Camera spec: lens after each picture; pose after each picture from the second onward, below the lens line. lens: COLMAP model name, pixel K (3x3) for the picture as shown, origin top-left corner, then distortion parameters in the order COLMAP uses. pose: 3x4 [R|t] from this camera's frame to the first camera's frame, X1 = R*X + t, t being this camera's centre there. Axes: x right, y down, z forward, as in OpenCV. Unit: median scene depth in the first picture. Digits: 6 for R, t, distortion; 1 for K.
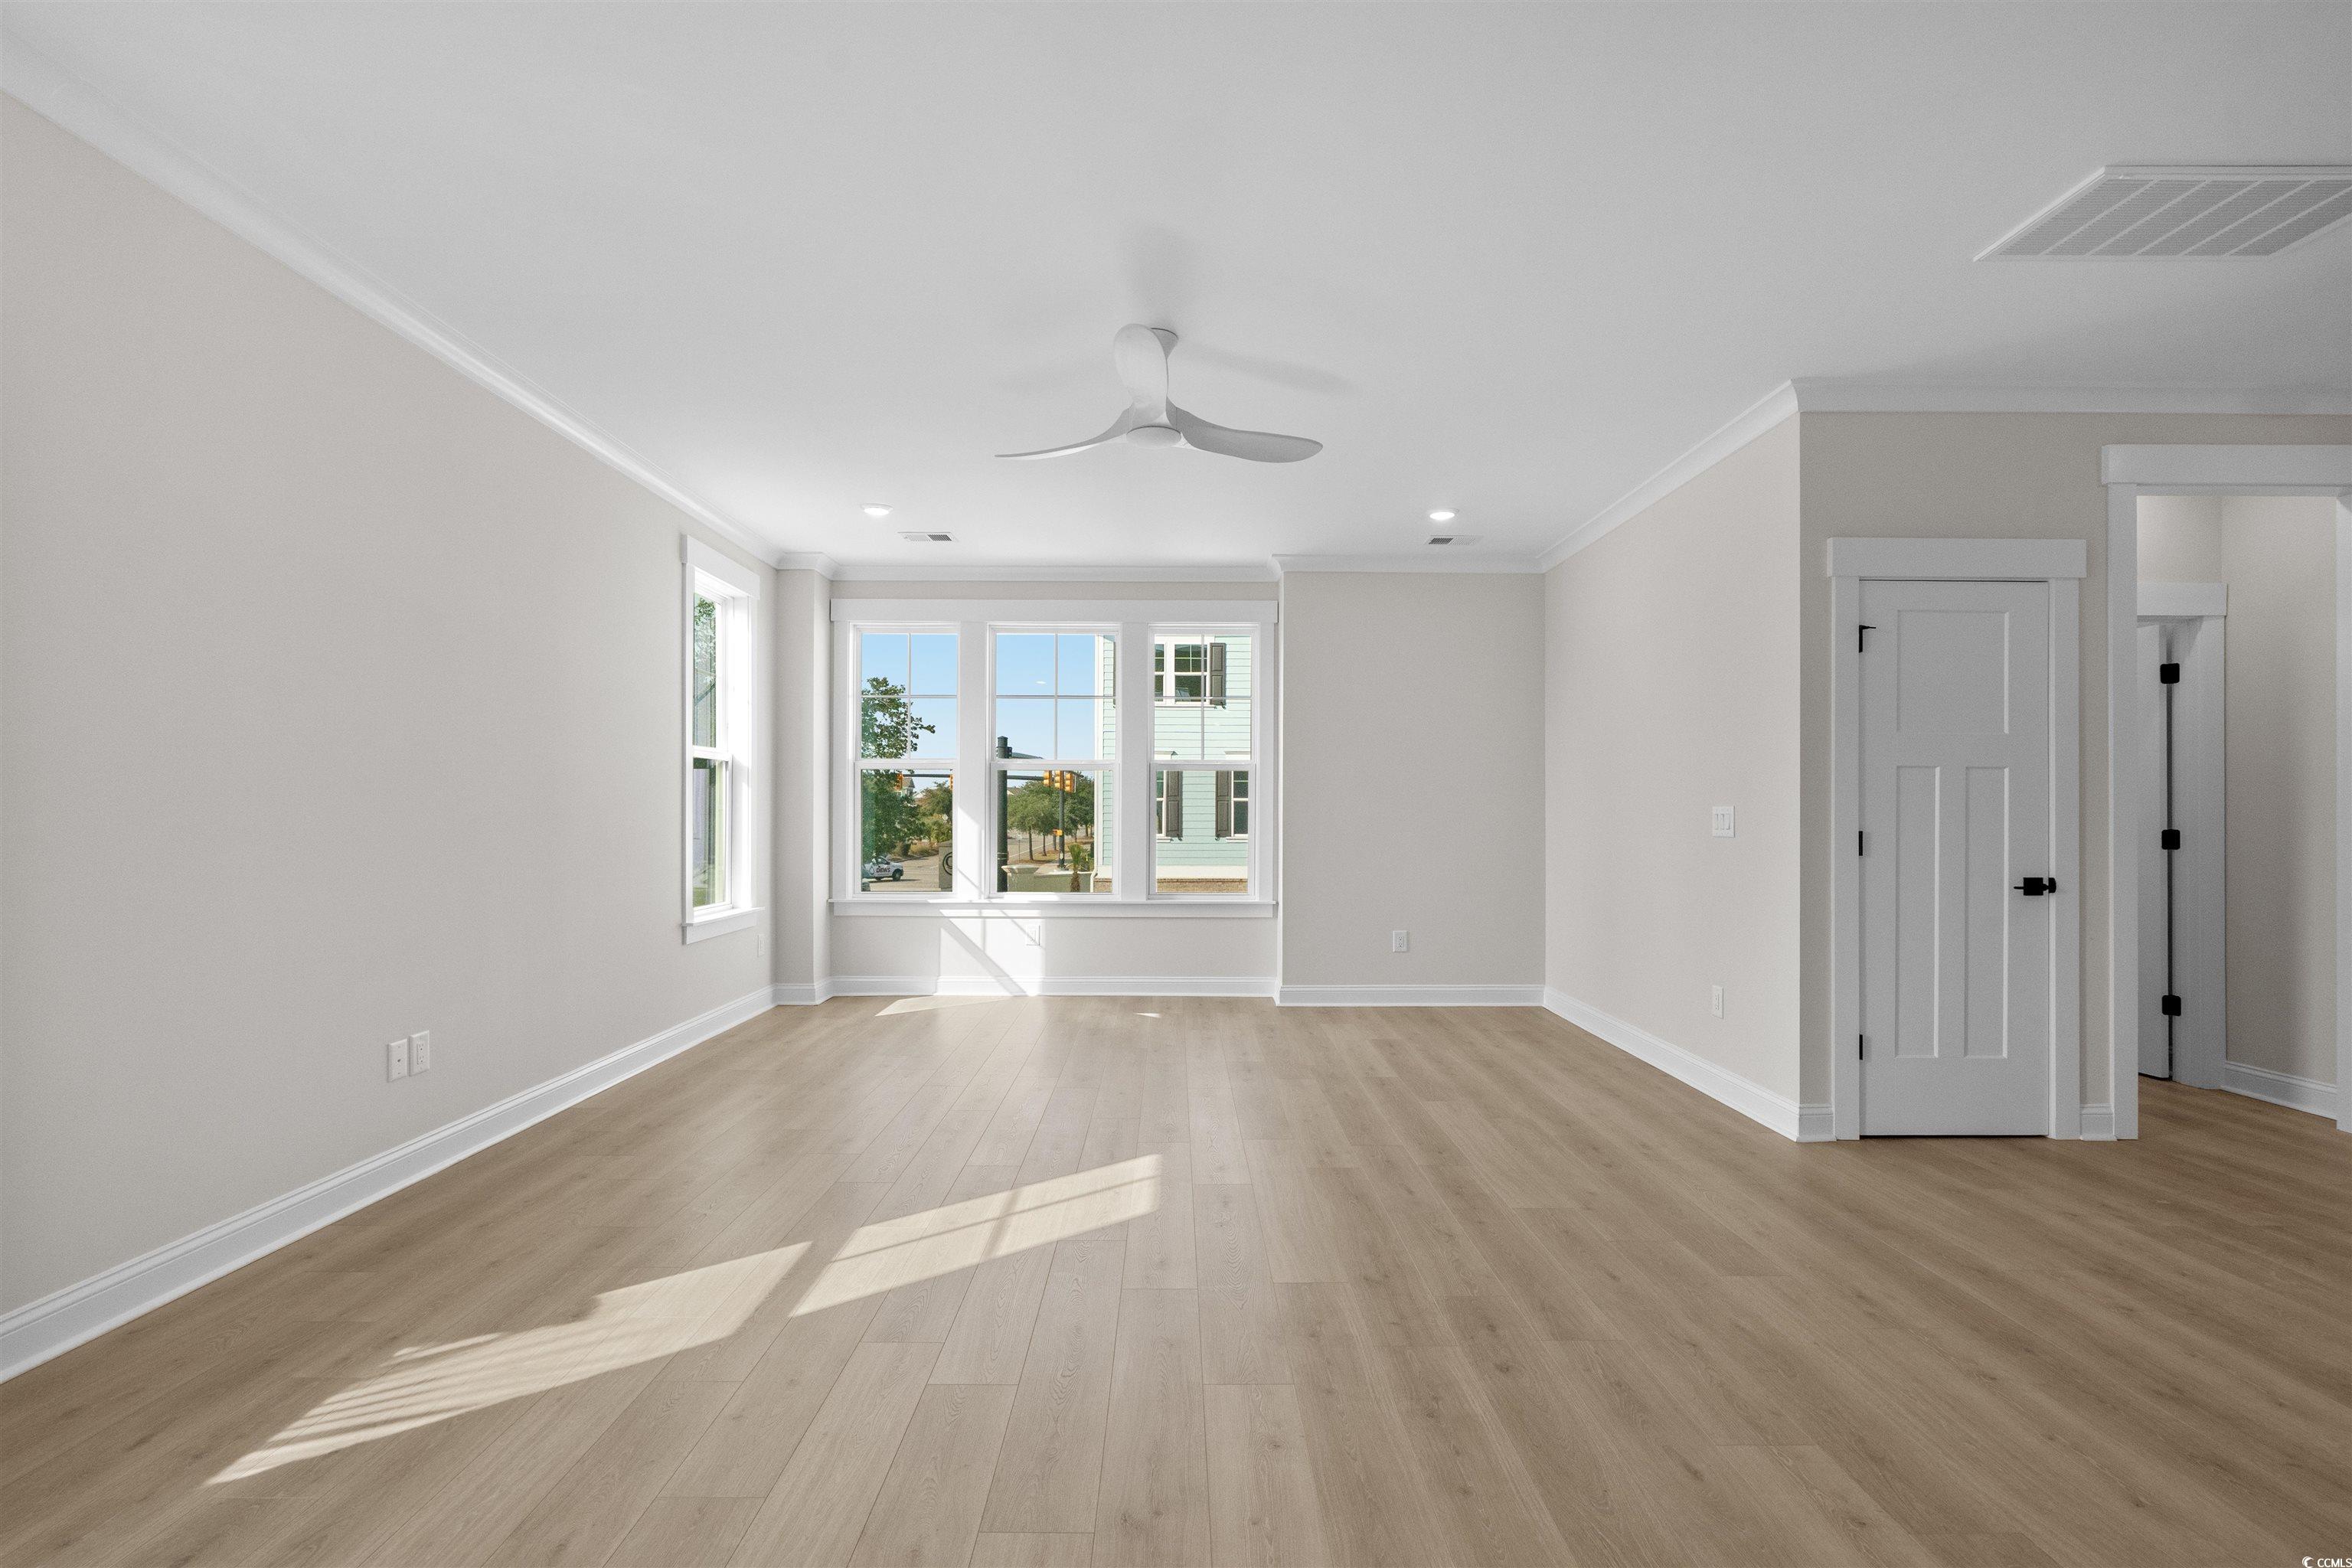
lens RADIAL K [[1073.8, 0, 1180.8], [0, 1073.8, 798.0], [0, 0, 1]] dist [-0.005882, 0.001358]
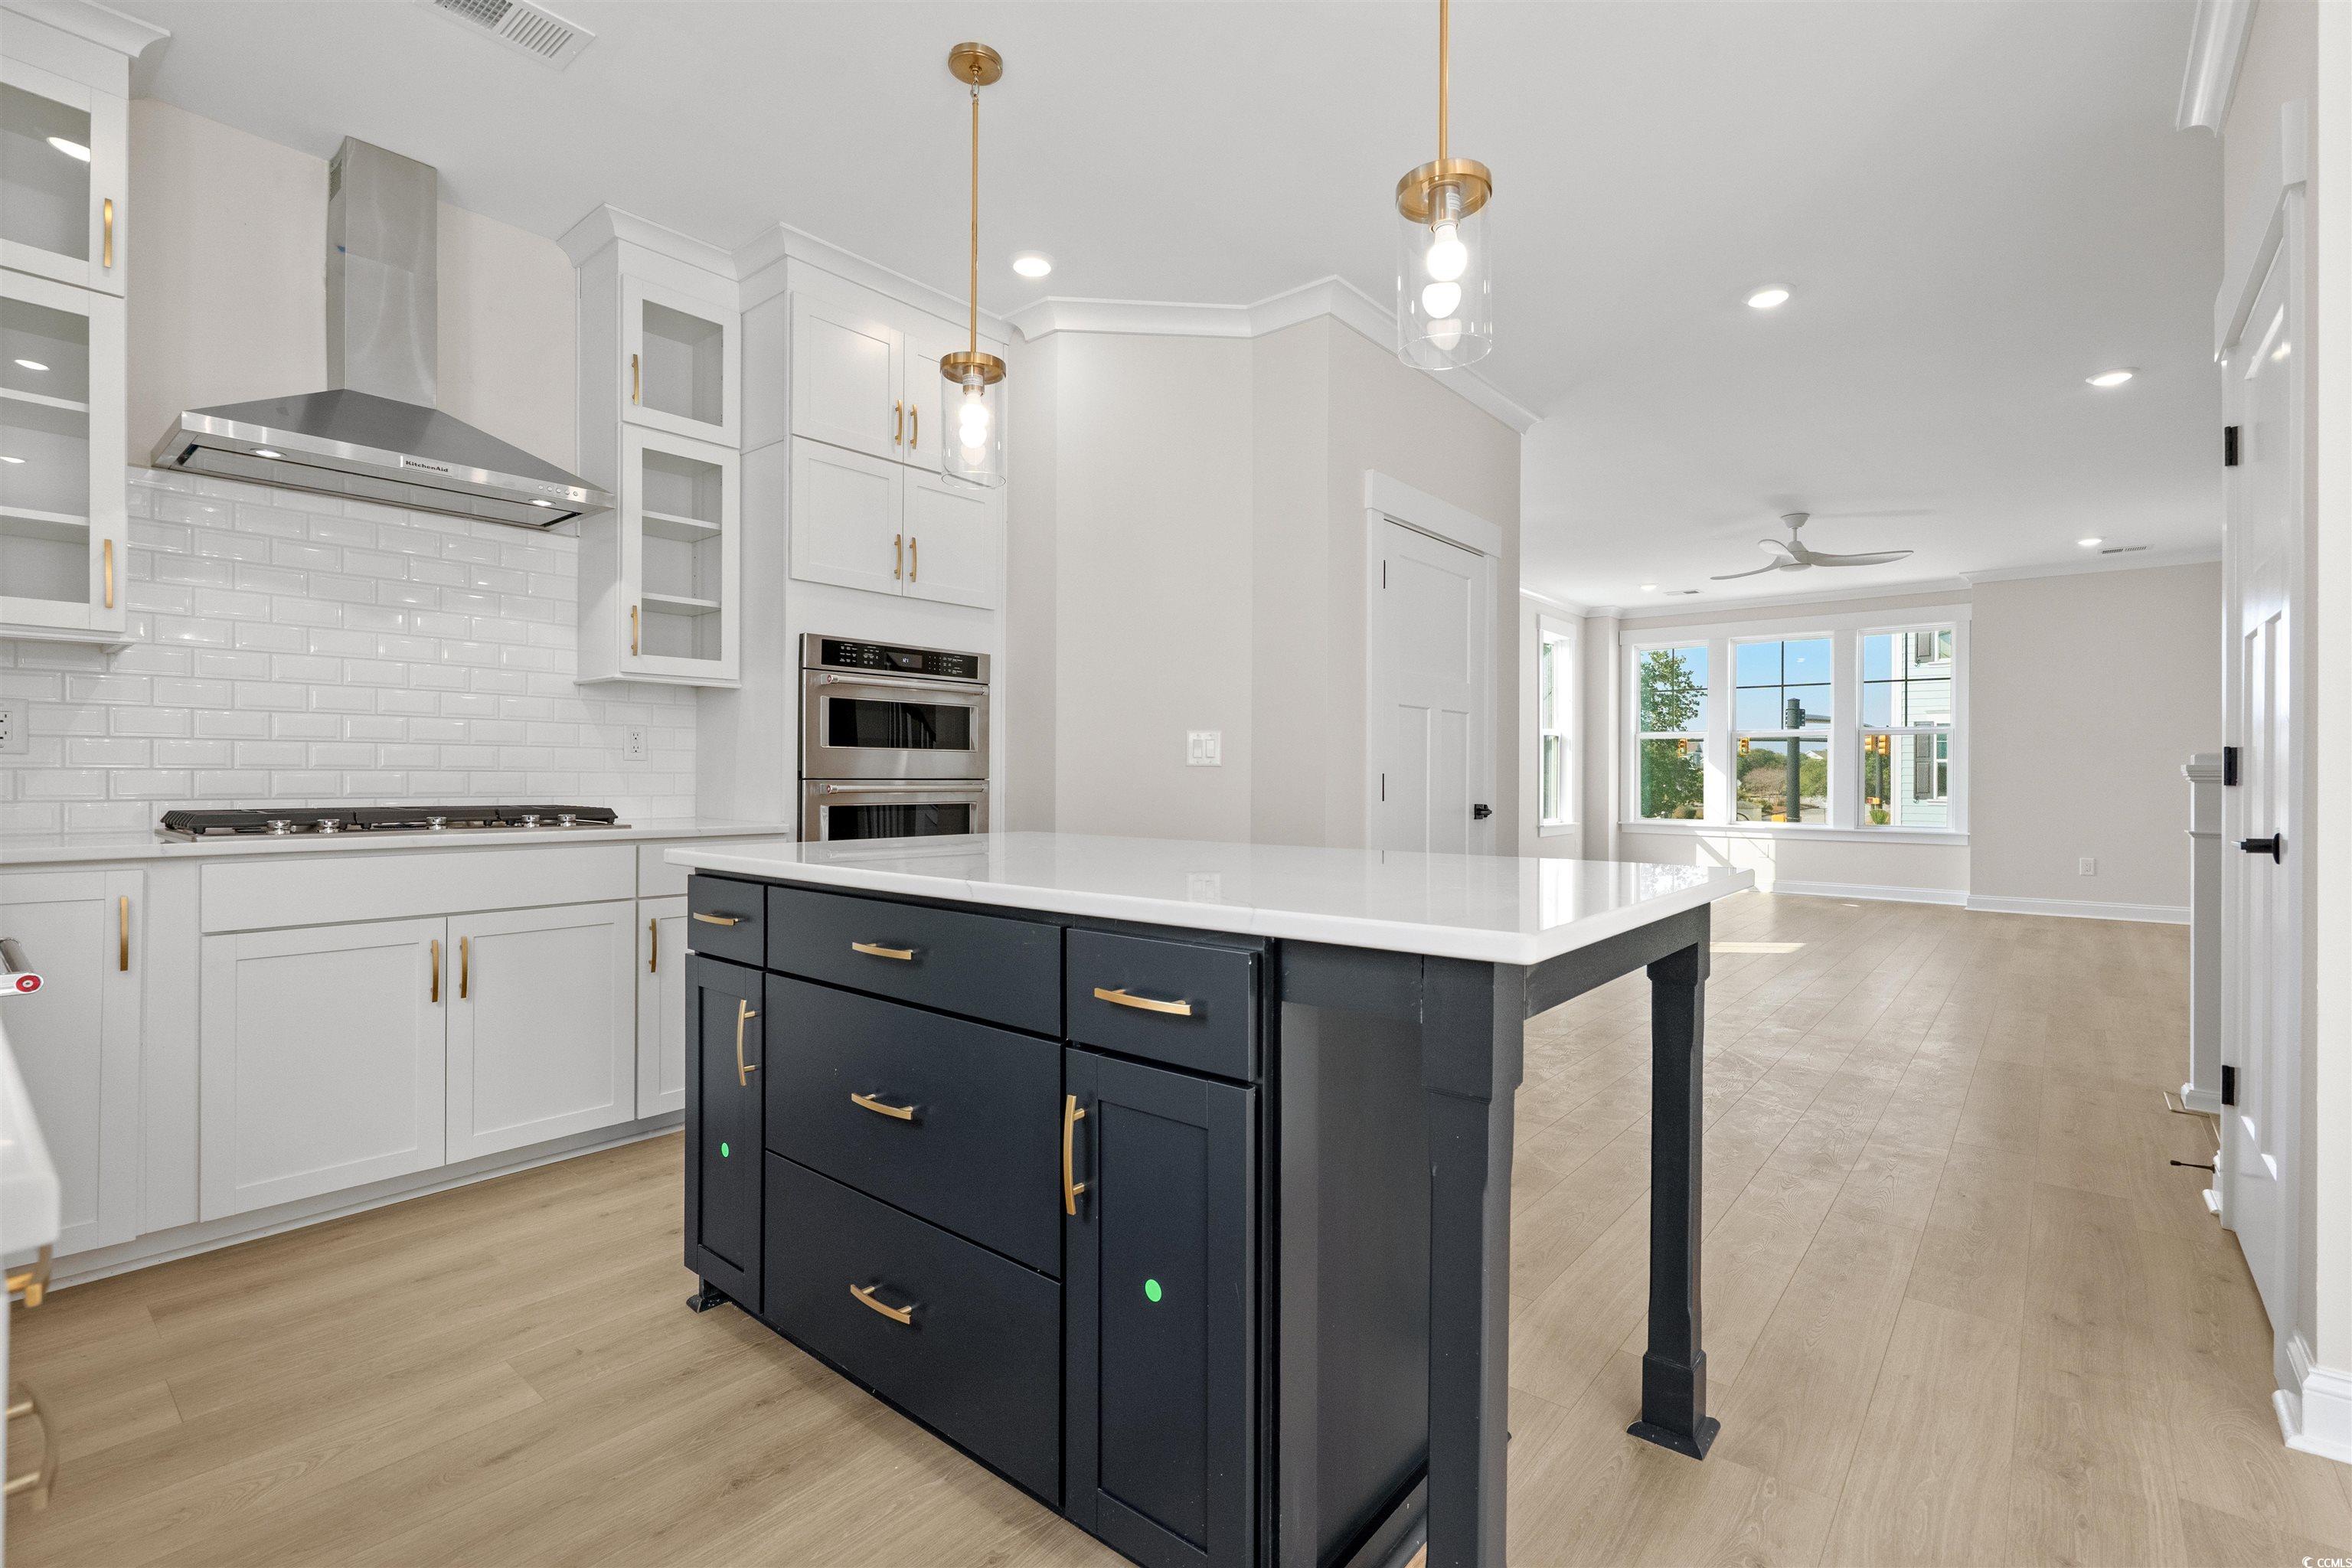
lens RADIAL K [[1073.8, 0, 1165.9], [0, 1073.8, 785.9], [0, 0, 1]] dist [-0.005882, 0.001358]
pose [[0.759611, 0.005714, -0.650352, 0.221593], [0.007185, 0.999827, 0.017176, 0.010156], [0.650338, -0.017720, 0.759439, -0.725587]]
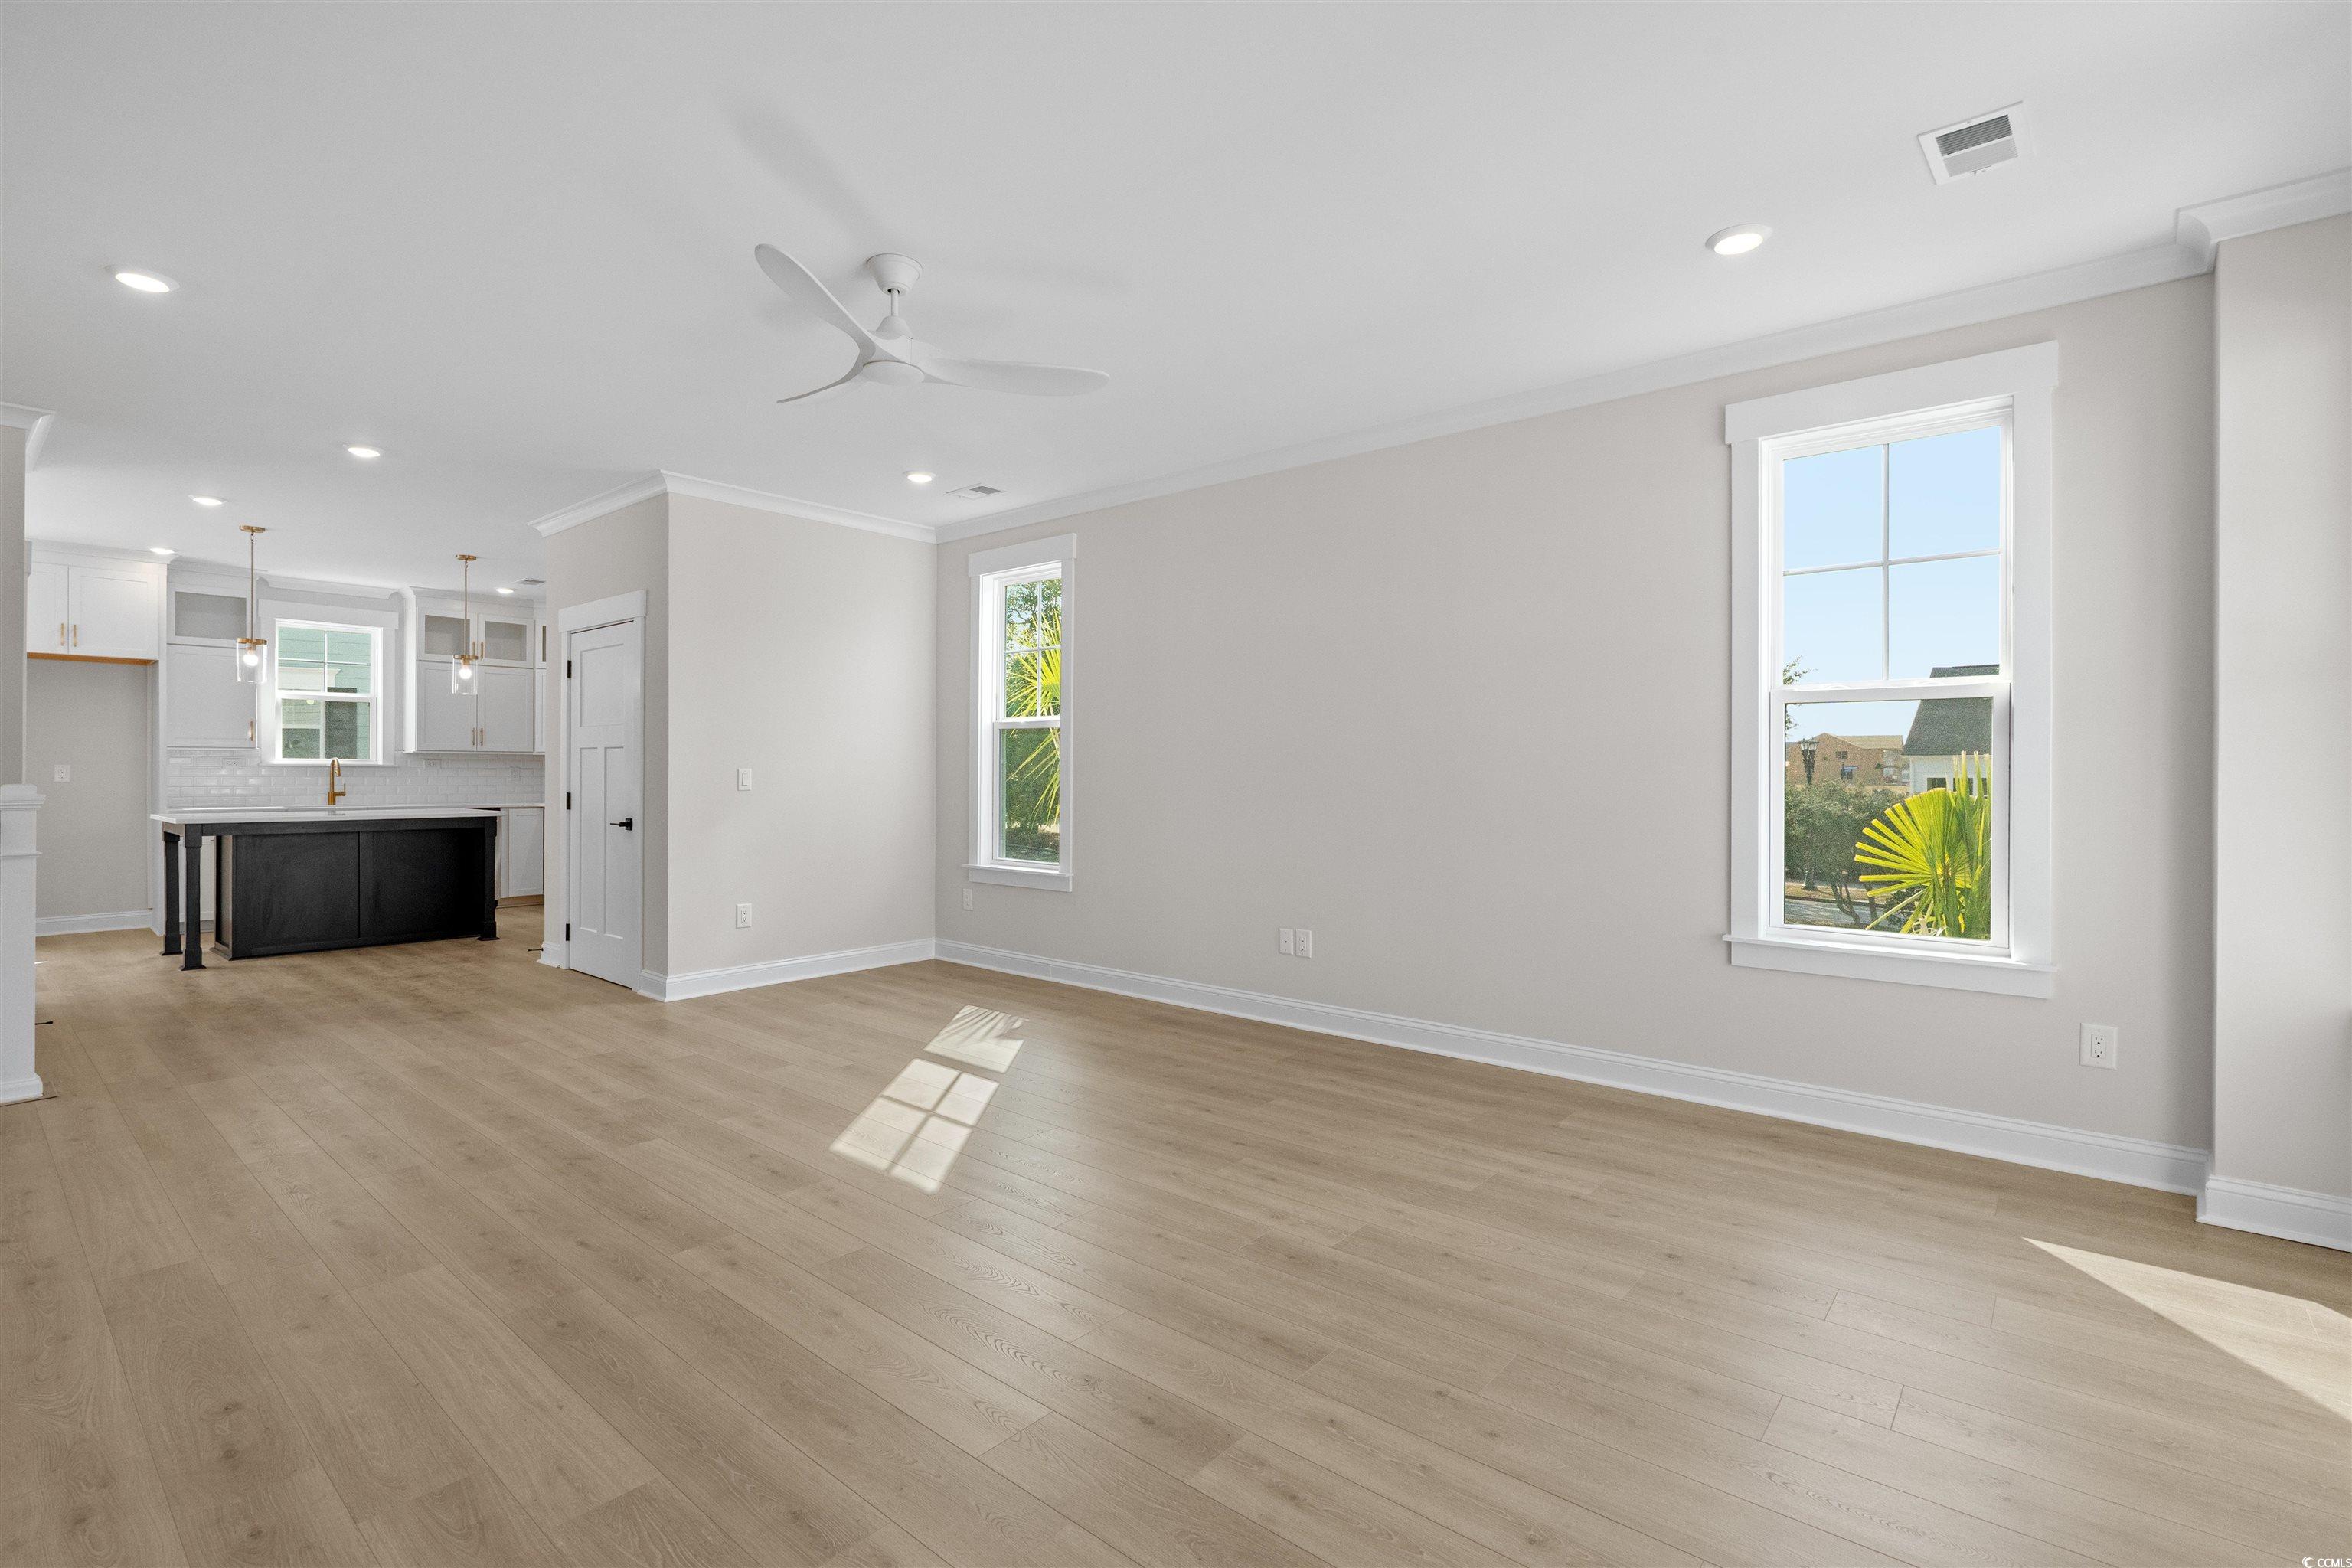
lens RADIAL K [[1073.8, 0, 1173.4], [0, 1073.8, 778.5], [0, 0, 1]] dist [-0.005882, 0.001358]
pose [[-0.655900, -0.000750, -0.754847, 0.303045], [0.004591, 0.999977, -0.004982, 0.009745], [0.754833, -0.006734, -0.655882, 1.062716]]
